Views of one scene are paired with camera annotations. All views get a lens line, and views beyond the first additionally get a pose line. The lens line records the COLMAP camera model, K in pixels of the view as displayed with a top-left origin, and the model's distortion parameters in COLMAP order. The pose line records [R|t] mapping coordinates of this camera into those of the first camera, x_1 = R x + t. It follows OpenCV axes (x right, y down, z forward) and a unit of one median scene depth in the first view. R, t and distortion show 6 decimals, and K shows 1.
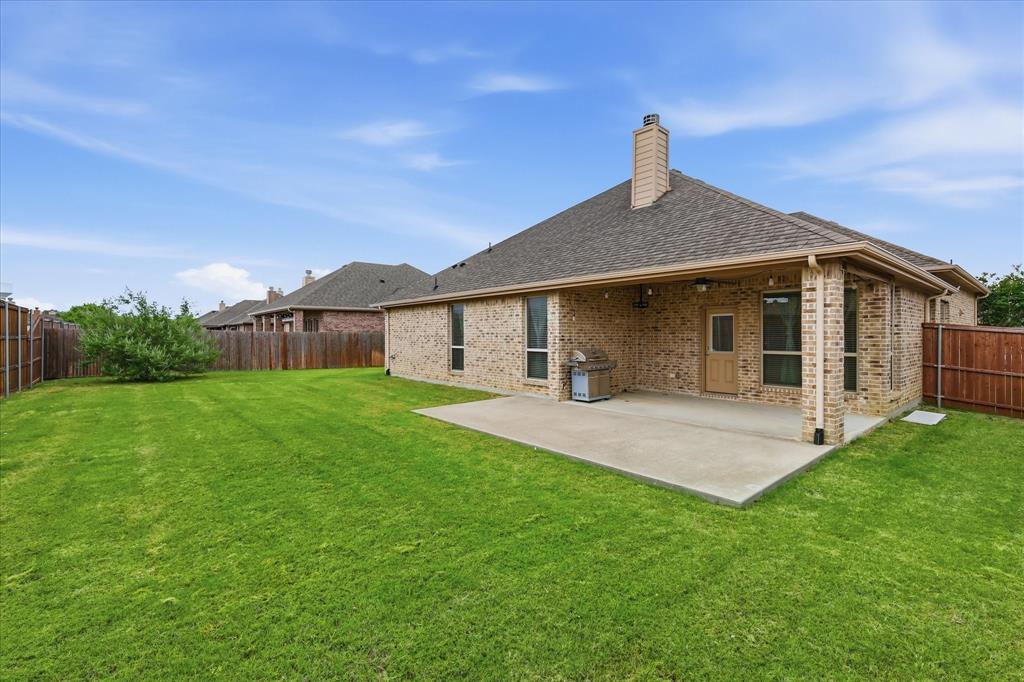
lens RADIAL K [[451.6, 0, 519.9], [0, 451.6, 339.1], [0, 0, 1]] dist [0.001489, 0.002004]
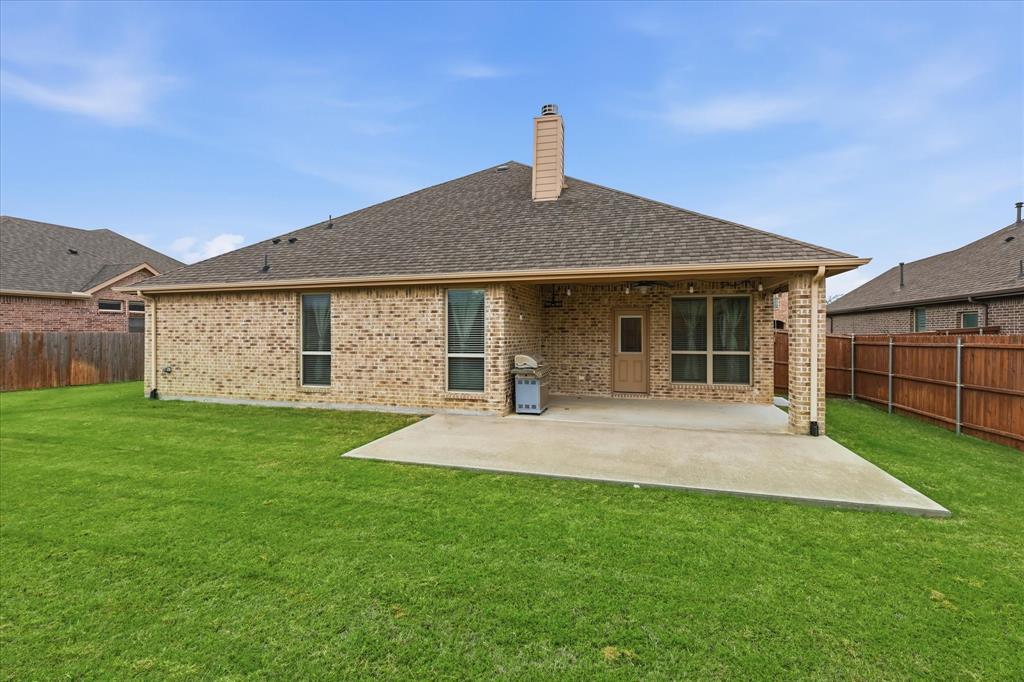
lens RADIAL K [[451.6, 0, 512.7], [0, 451.6, 335.3], [0, 0, 1]] dist [0.001489, 0.002004]
pose [[0.834729, -0.001763, 0.550659, -0.327850], [0.004789, 0.999980, -0.004058, -0.007866], [-0.550641, 0.006024, 0.834721, 0.271978]]
